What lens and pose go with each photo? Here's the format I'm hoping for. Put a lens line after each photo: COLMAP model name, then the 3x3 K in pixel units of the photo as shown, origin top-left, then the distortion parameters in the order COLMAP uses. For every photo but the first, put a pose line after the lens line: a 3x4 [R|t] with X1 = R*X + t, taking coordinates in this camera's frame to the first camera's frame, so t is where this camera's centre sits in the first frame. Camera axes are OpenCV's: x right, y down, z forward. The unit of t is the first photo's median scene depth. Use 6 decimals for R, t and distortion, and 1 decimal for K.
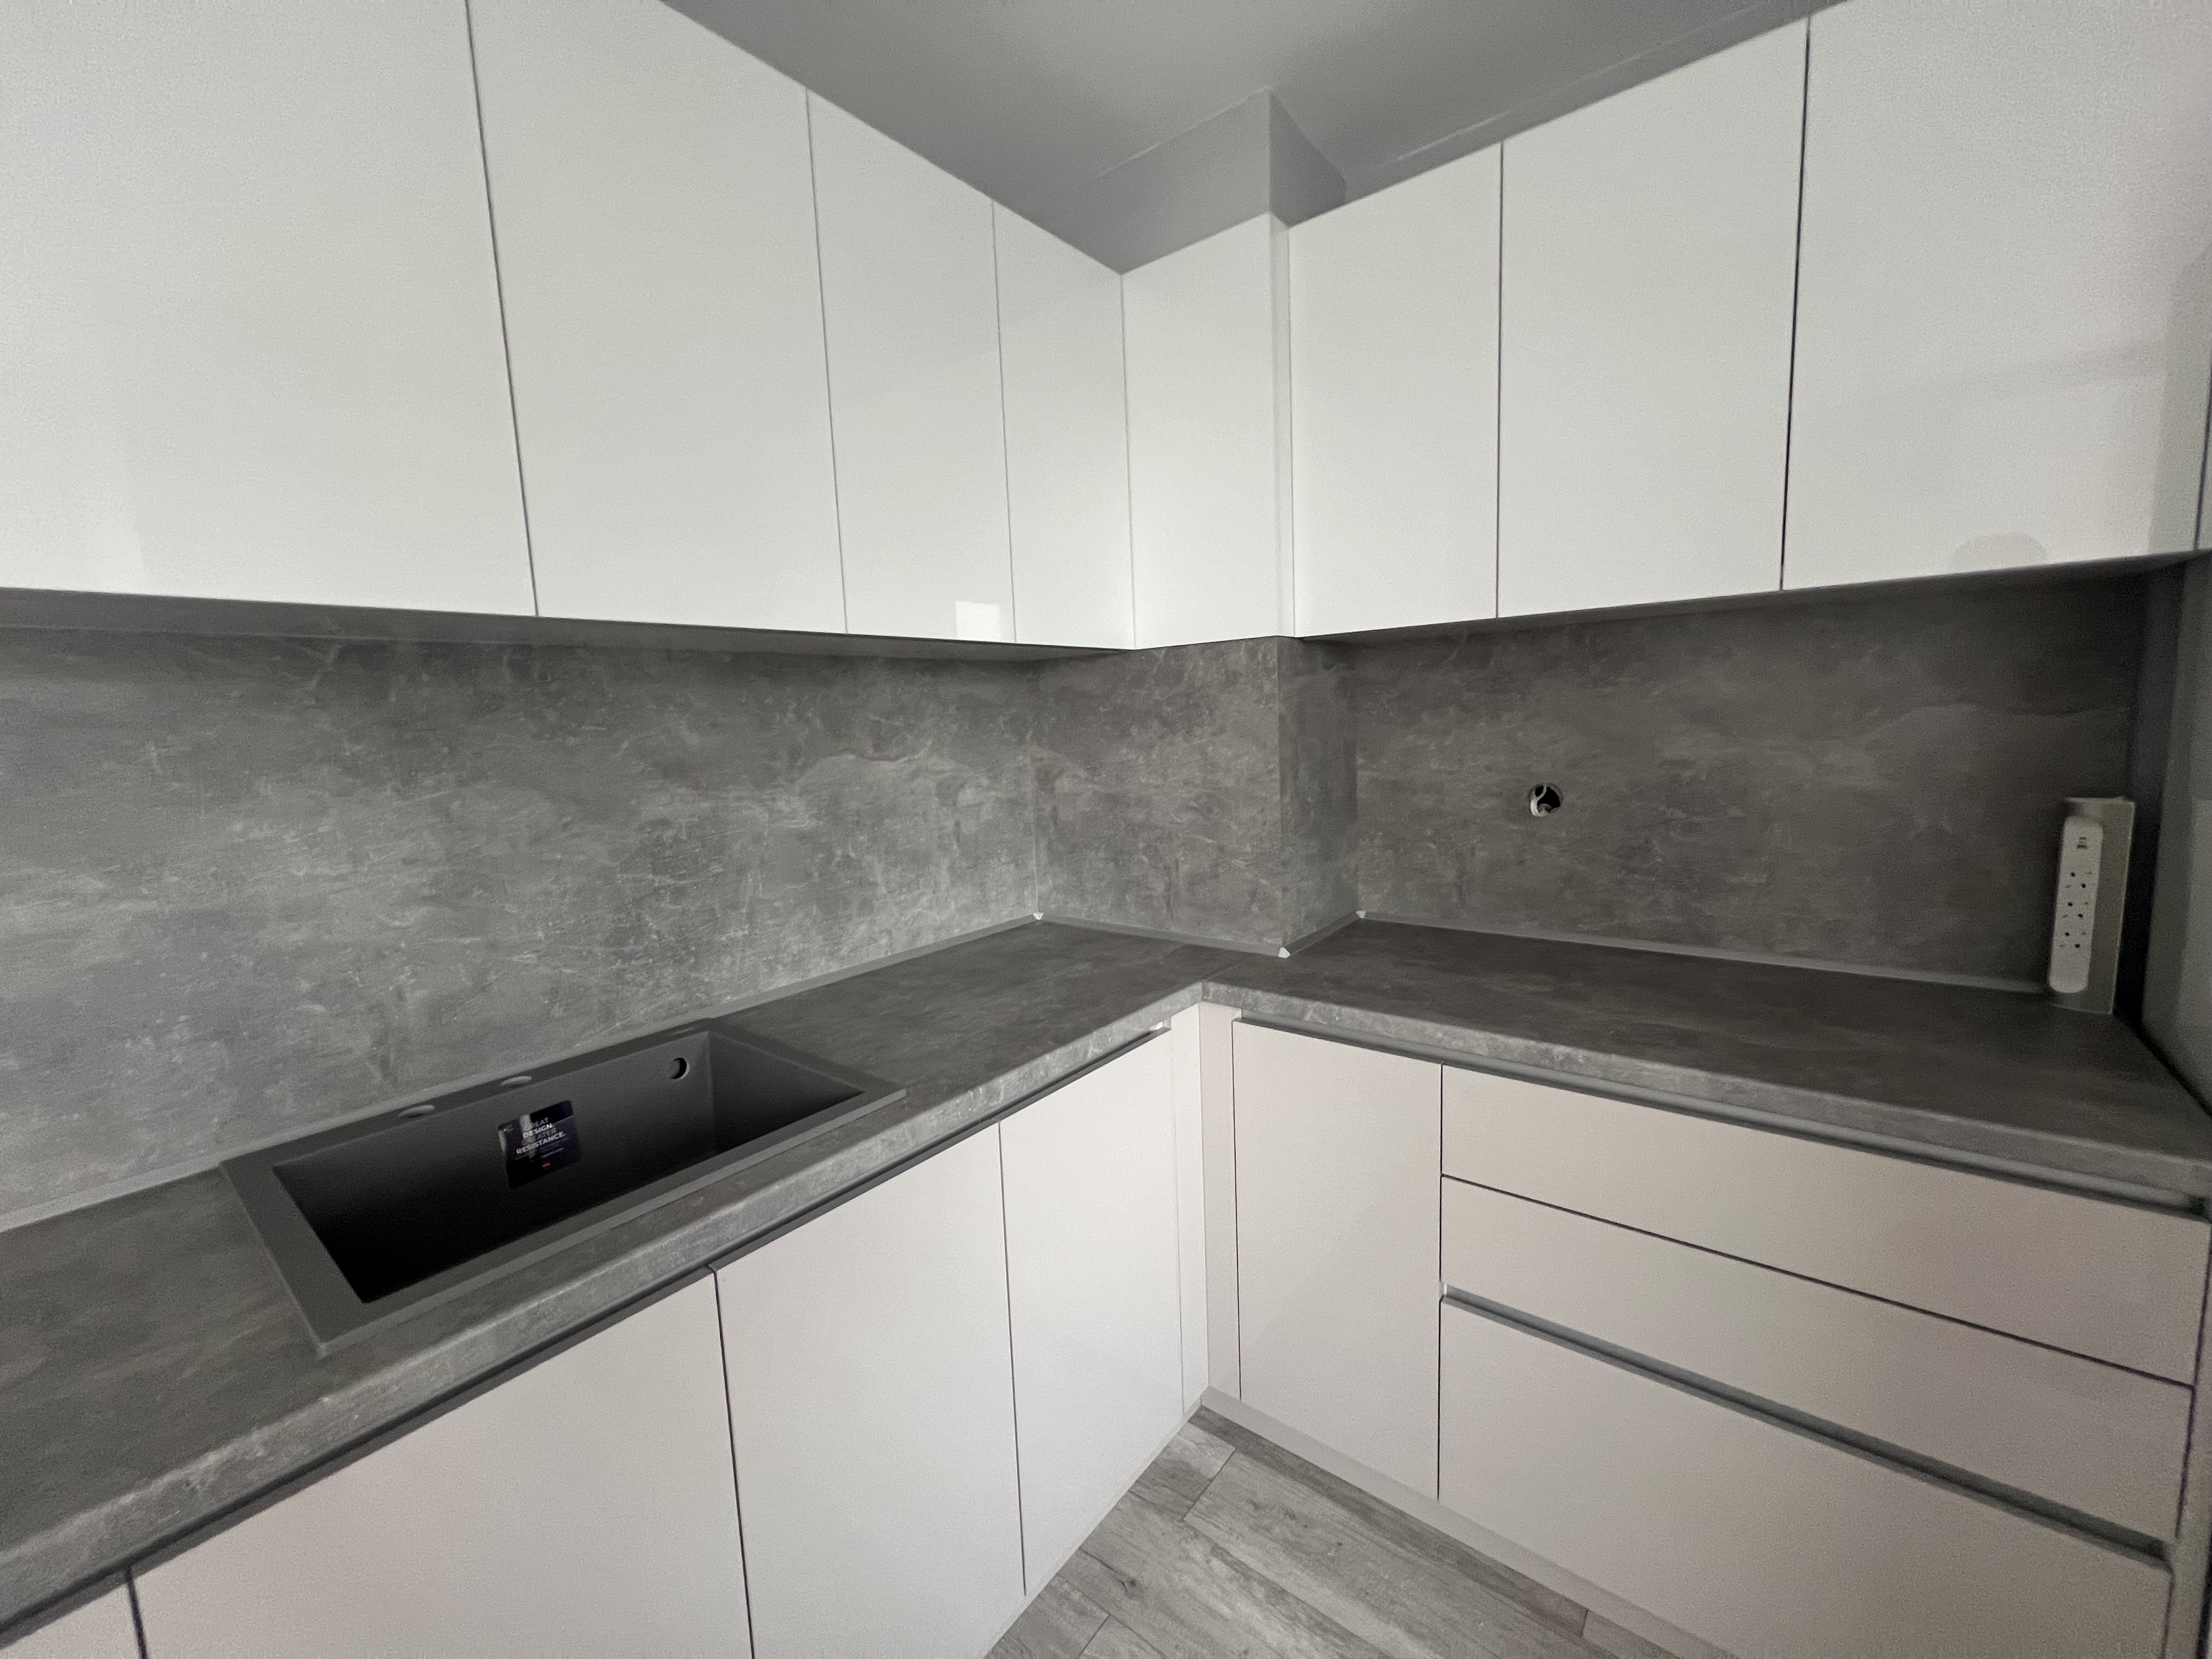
lens RADIAL K [[881.2, 0, 1100.4], [0, 881.2, 824.8], [0, 0, 1]] dist [-0.002682, 0.000500]
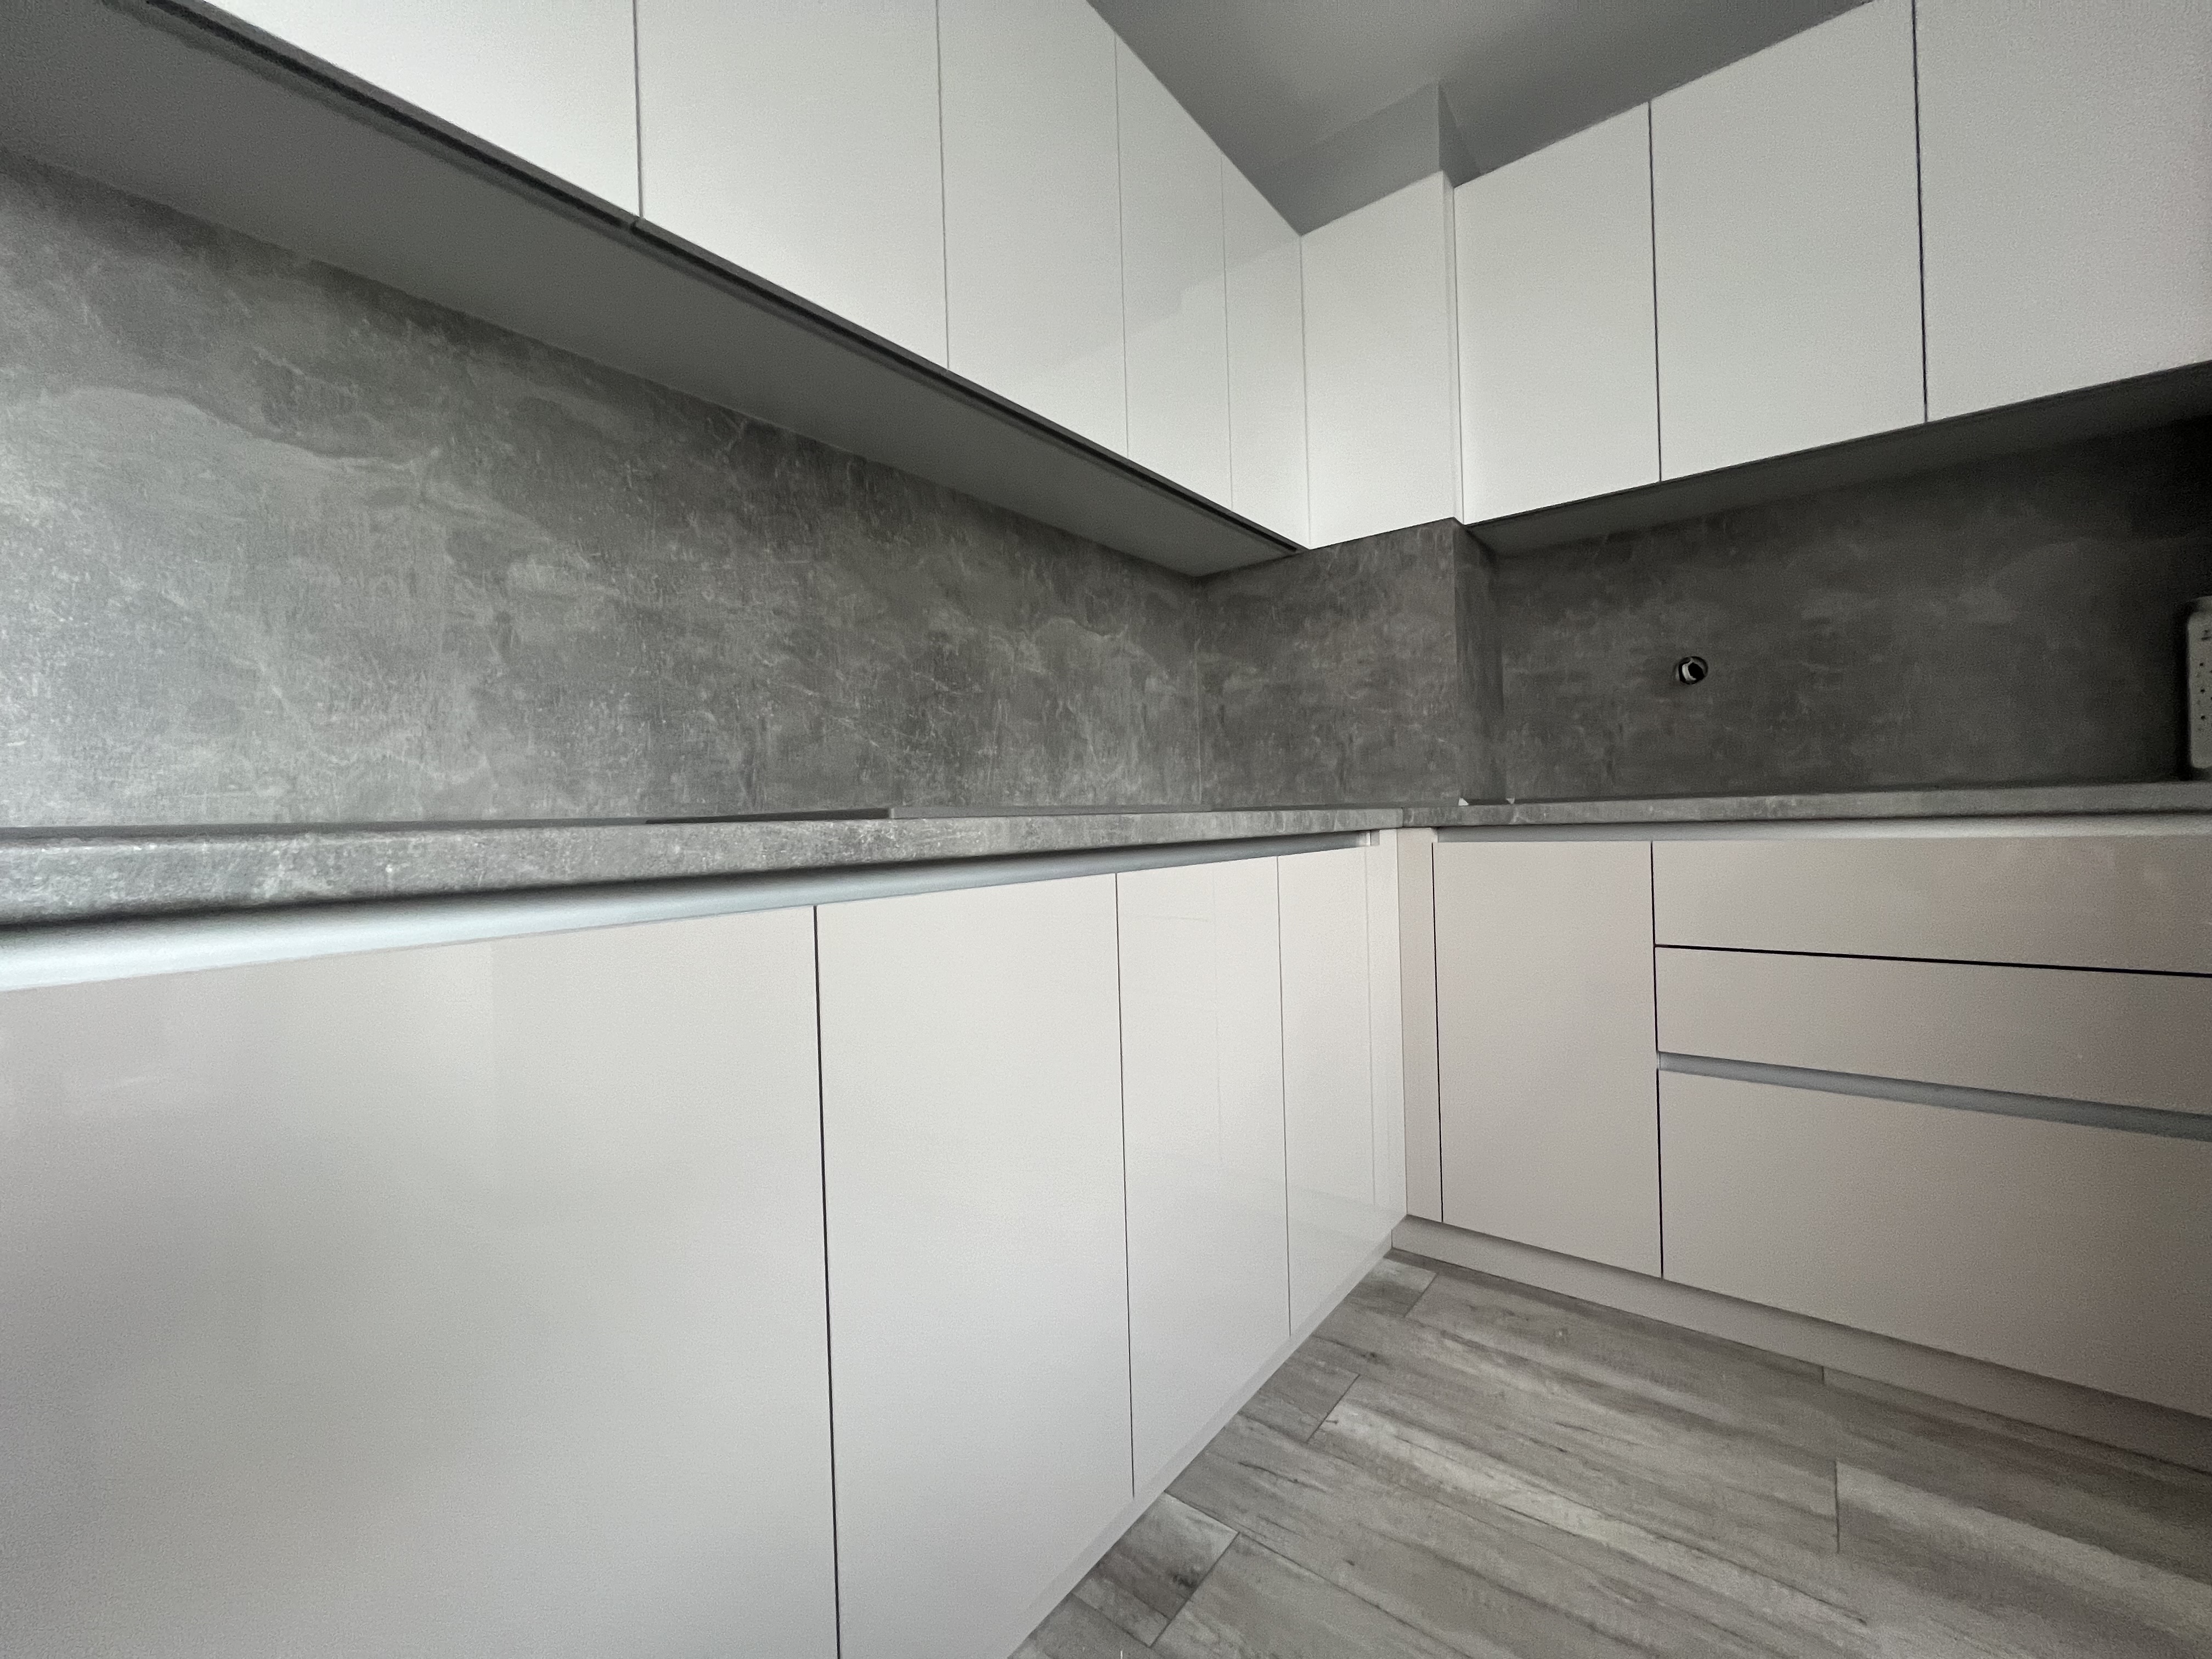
lens RADIAL K [[884.6, 0, 1099.7], [0, 884.6, 826.3], [0, 0, 1]] dist [-0.002698, 0.000429]
pose [[0.999951, 0.009872, -0.000517, -0.269010], [-0.009866, 0.993343, -0.114771, 0.339966], [-0.000620, 0.114771, 0.993392, -0.095177]]
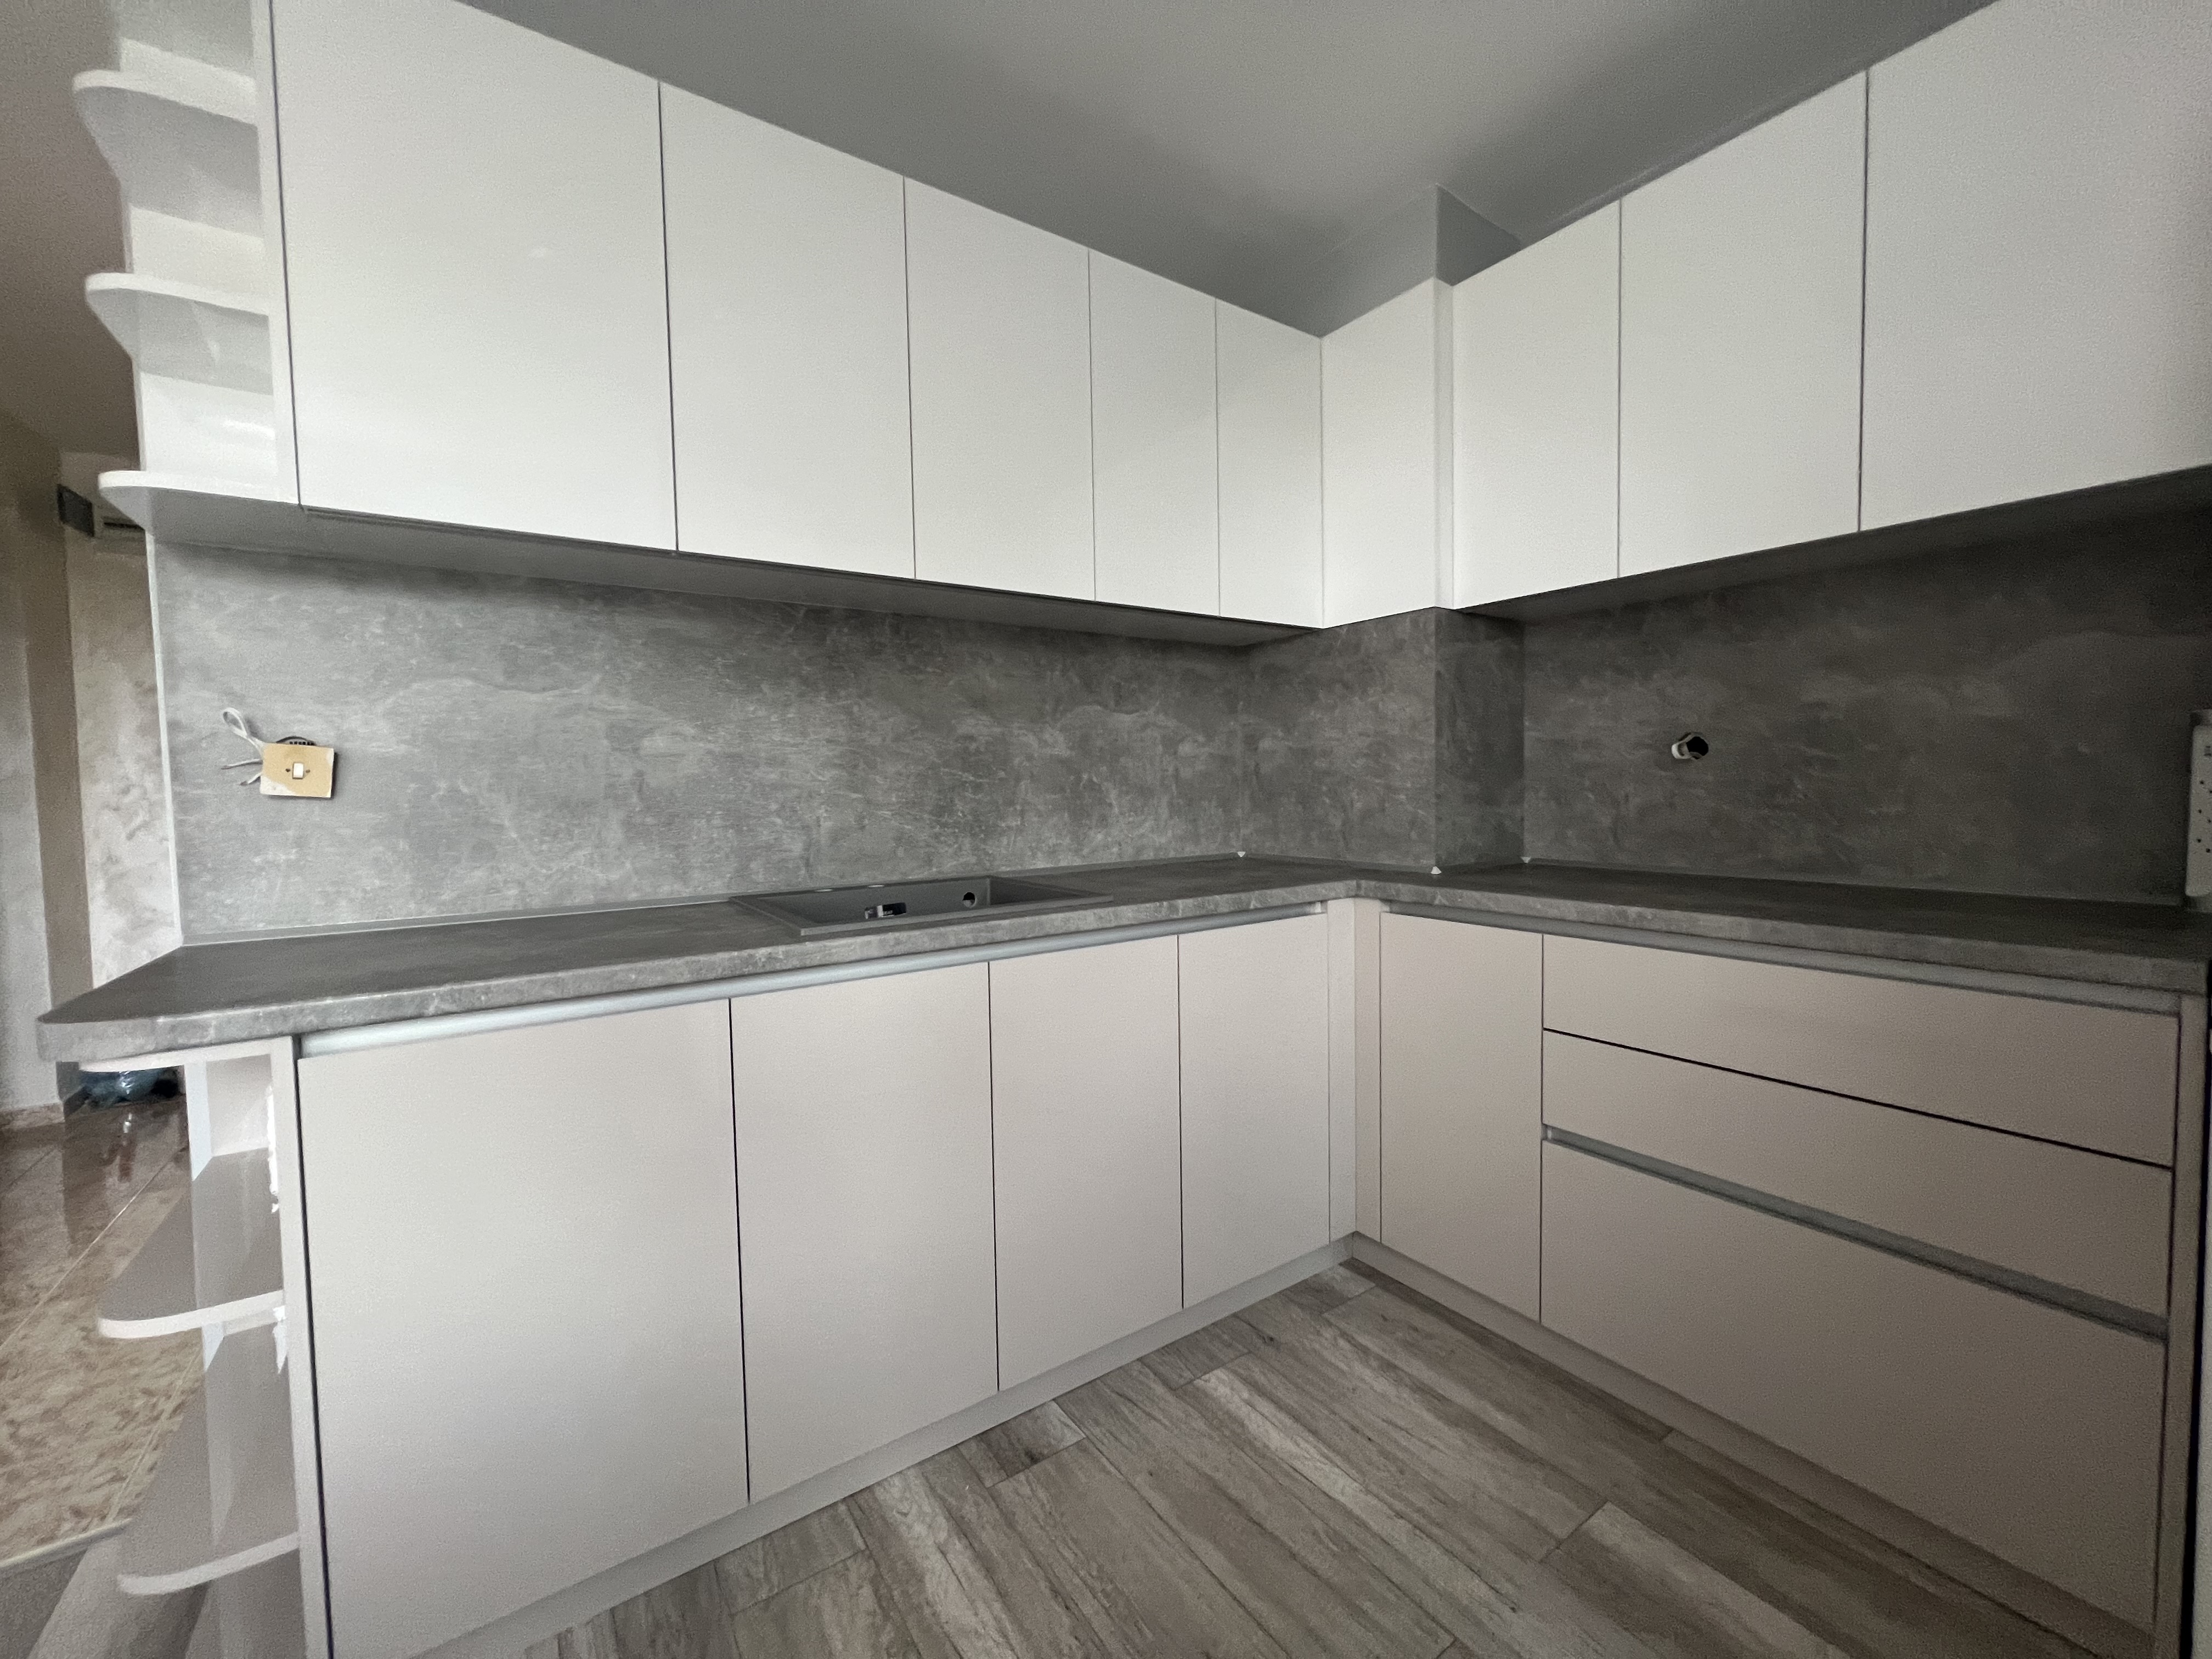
lens RADIAL K [[881.2, 0, 1102.2], [0, 881.2, 825.7], [0, 0, 1]] dist [-0.002682, 0.000500]
pose [[0.956336, 0.036906, -0.289929, 0.133172], [-0.055661, 0.996838, -0.056708, 0.197684], [0.286919, 0.070370, 0.955367, -0.303560]]
